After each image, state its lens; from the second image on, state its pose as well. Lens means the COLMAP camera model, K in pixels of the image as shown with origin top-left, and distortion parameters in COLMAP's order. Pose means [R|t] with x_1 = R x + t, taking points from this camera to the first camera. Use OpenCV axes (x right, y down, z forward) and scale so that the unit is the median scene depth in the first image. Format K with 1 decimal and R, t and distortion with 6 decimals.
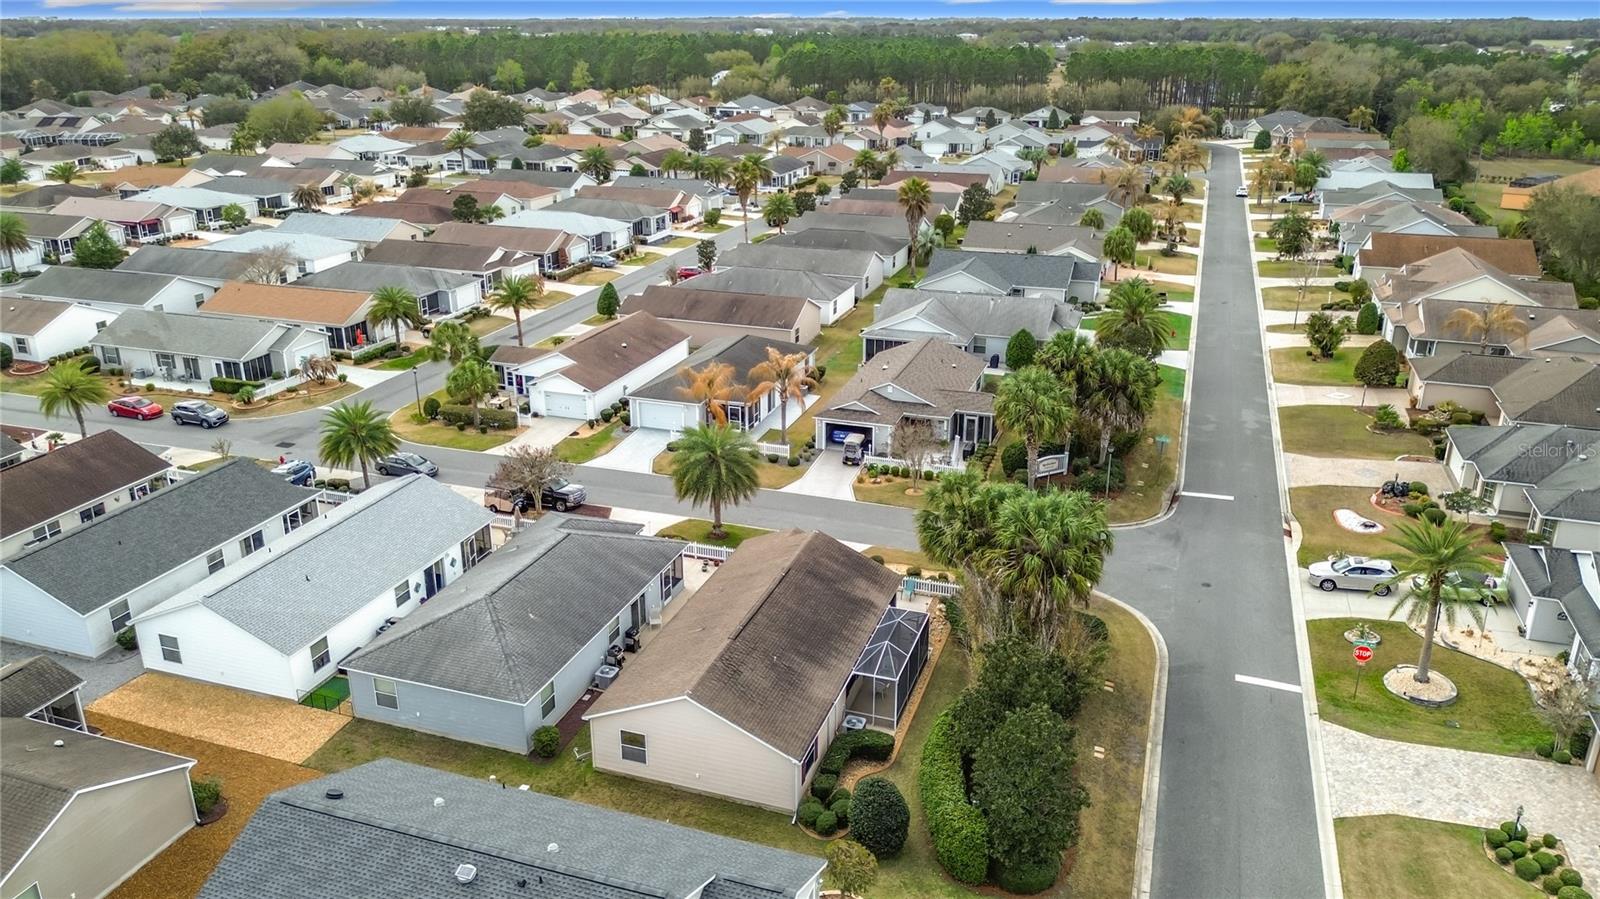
lens RADIAL K [[1145.3, 0, 800.0], [0, 1145.3, 449.5], [0, 0, 1]] dist [0.040291, -0.064171]
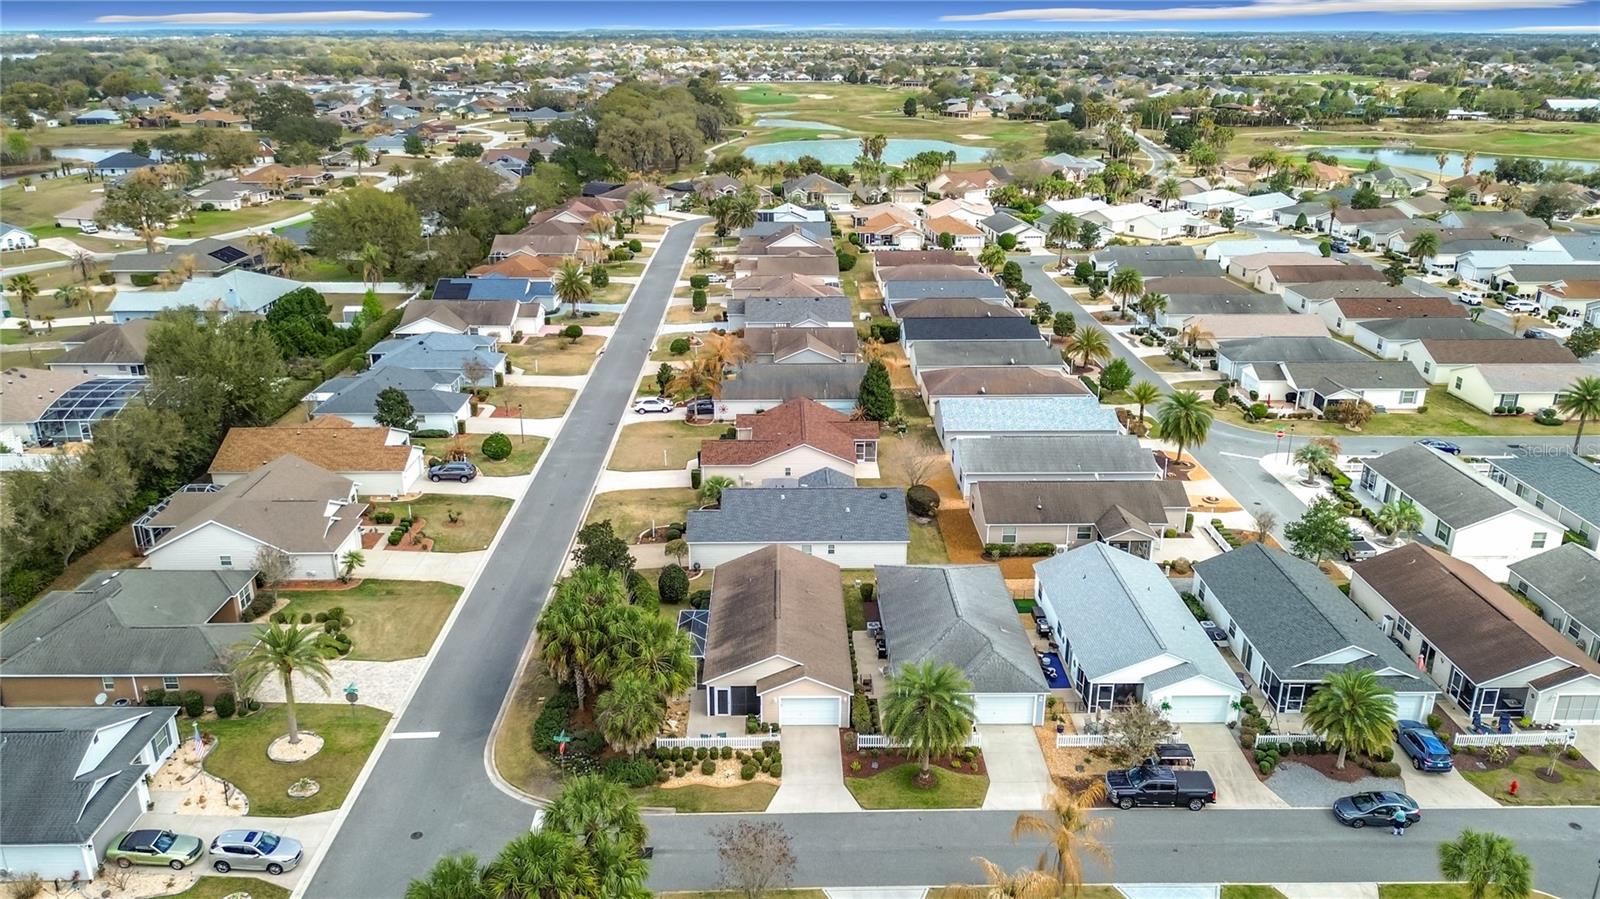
lens RADIAL K [[1150.4, 0, 800.0], [0, 1150.4, 449.5], [0, 0, 1]] dist [0.033988, -0.064286]
pose [[-0.939239, 0.113454, -0.323972, 0.217683], [-0.123087, 0.769722, 0.626400, -0.516564], [0.320436, 0.628216, -0.708989, 1.052700]]
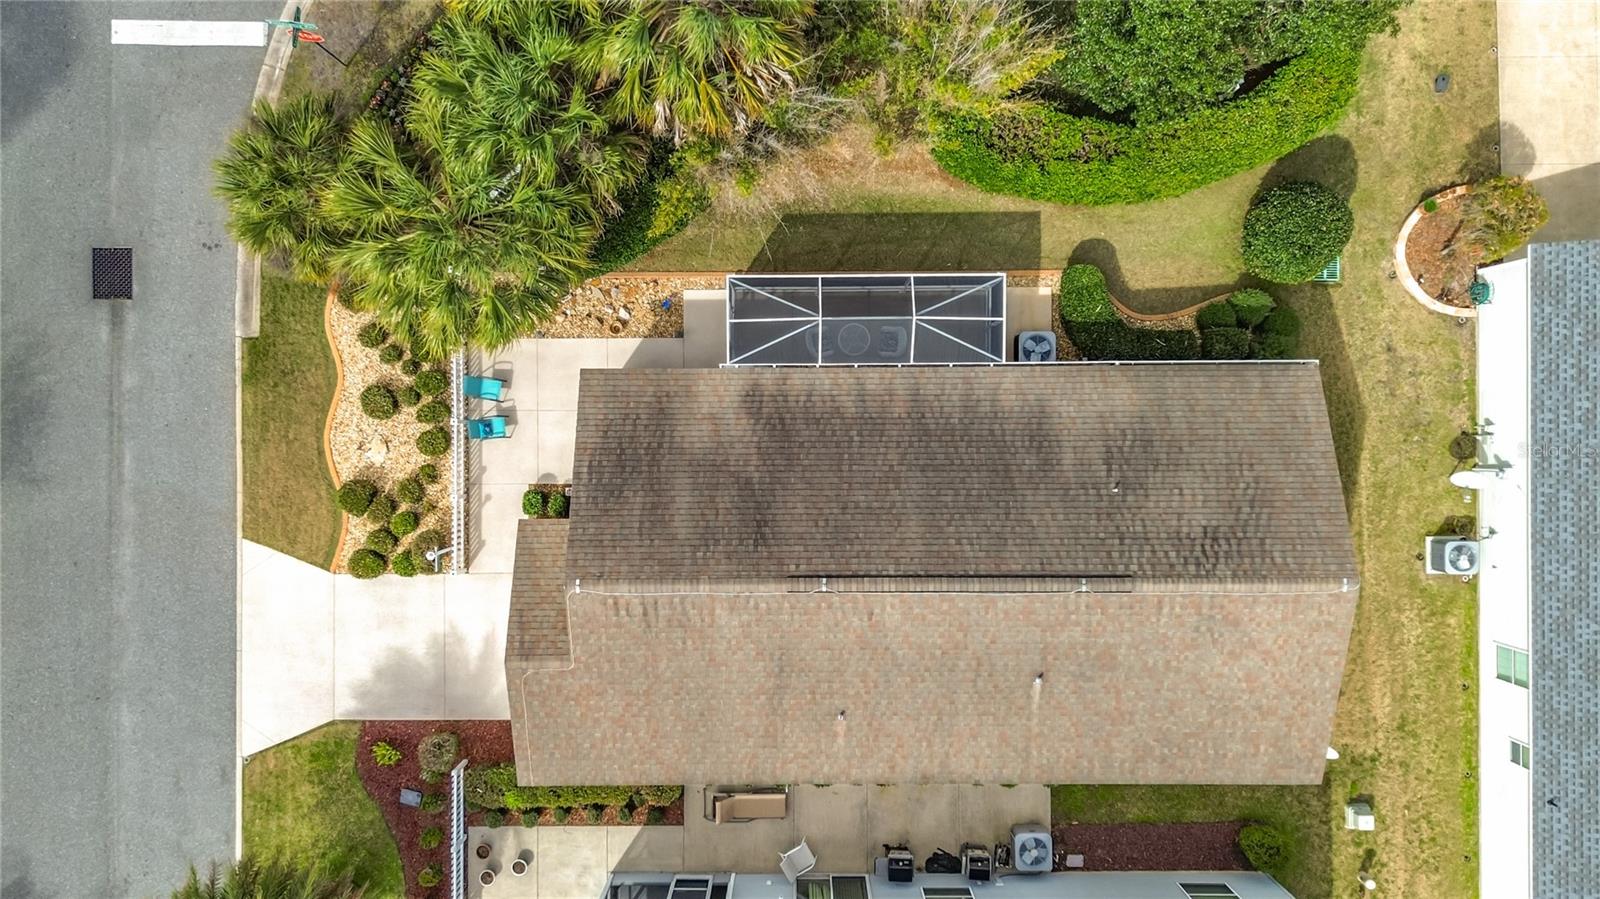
lens RADIAL K [[1165.9, 0, 797.5], [0, 1165.9, 452.8], [0, 0, 1]] dist [0.040503, -0.006131]
pose [[-0.330637, -0.943746, 0.004761, 0.017826], [0.336244, -0.113085, 0.934961, -0.169883], [-0.881827, 0.310734, 0.354719, 0.470194]]
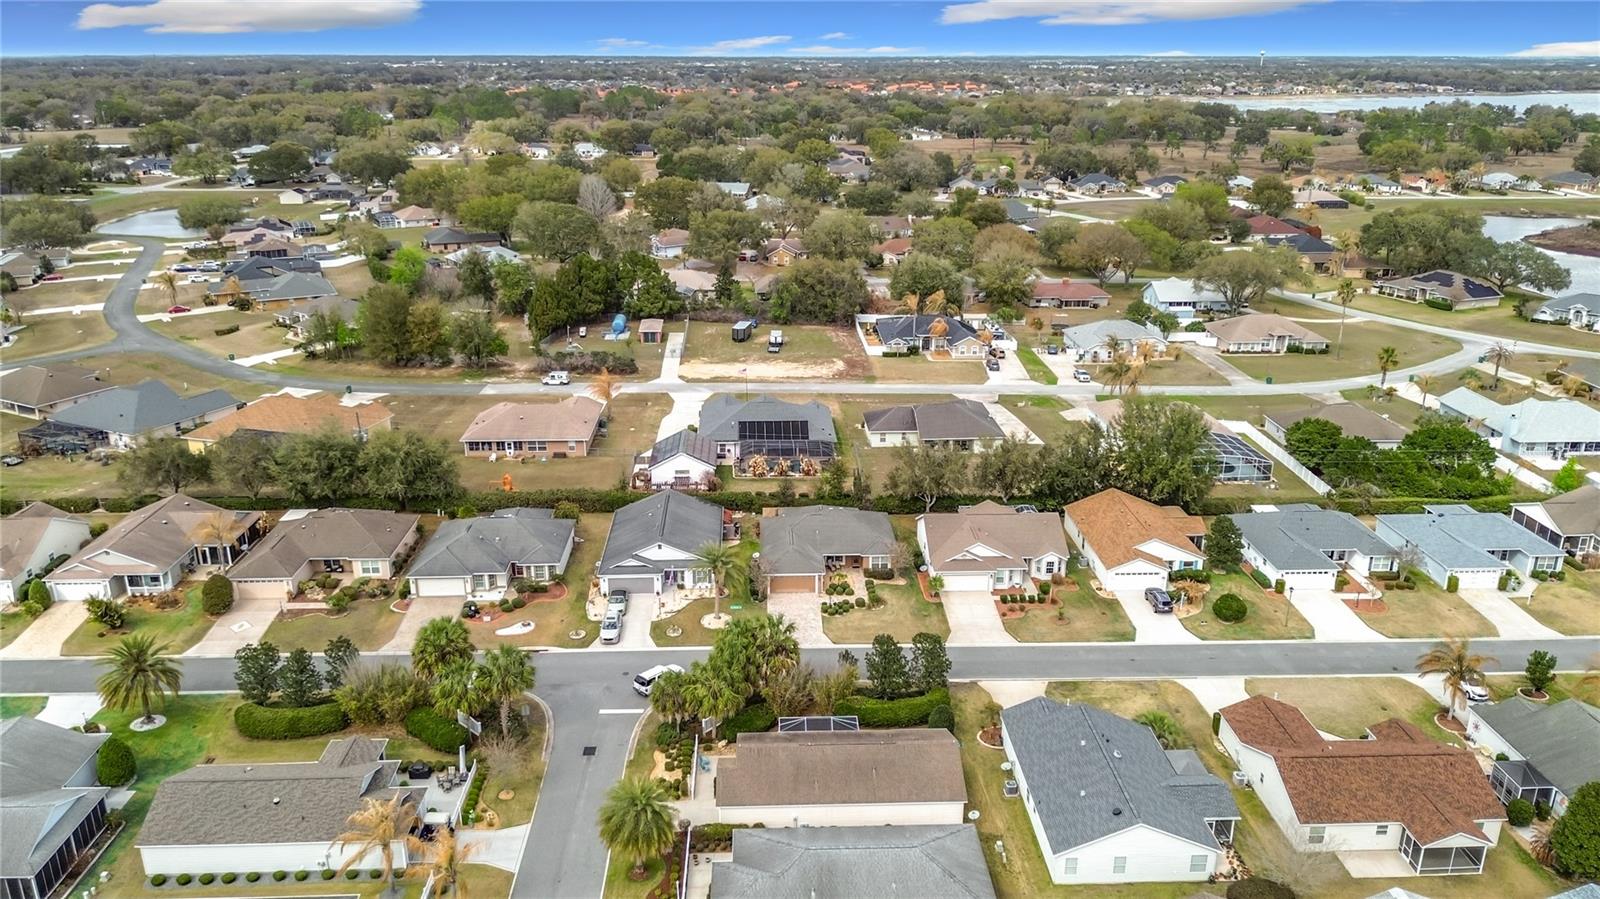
lens RADIAL K [[1155.1, 0, 803.2], [0, 1155.1, 454.3], [0, 0, 1]] dist [0.047187, -0.073866]
pose [[-0.364530, -0.303291, 0.880416, -0.720777], [0.322954, 0.845612, 0.425019, -0.504079], [-0.873395, 0.439266, -0.210302, 0.656288]]
